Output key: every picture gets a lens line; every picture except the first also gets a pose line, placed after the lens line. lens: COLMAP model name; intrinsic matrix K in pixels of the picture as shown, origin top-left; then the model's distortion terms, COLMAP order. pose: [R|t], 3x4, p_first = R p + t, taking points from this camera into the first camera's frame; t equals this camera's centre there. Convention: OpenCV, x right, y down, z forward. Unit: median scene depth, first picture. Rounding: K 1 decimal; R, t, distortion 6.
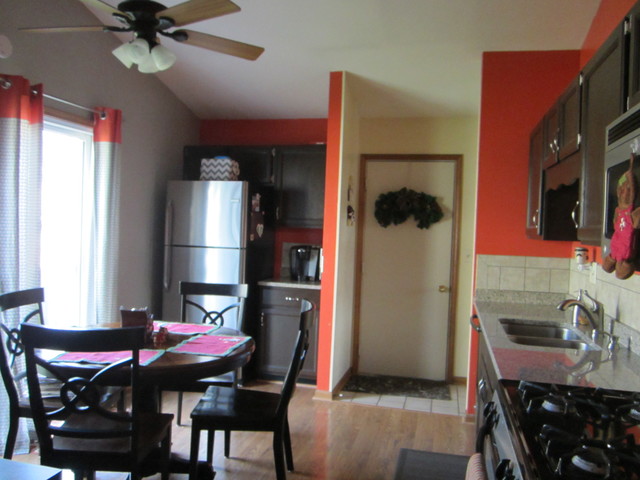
lens RADIAL K [[534.9, 0, 323.0], [0, 534.9, 241.1], [0, 0, 1]] dist [-0.037574, -0.008687]
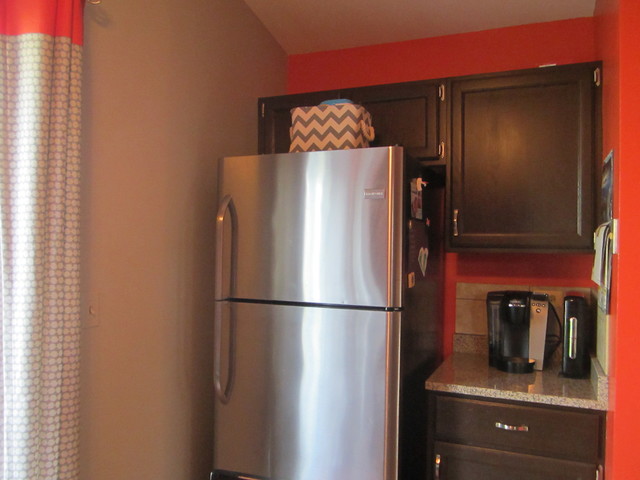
lens RADIAL K [[534.9, 0, 323.0], [0, 534.9, 241.1], [0, 0, 1]] dist [-0.037574, -0.008687]
pose [[0.984496, -0.025914, -0.173481, -0.126092], [0.020380, 0.999227, -0.033605, -0.024496], [0.174218, 0.029548, 0.984264, 0.561465]]
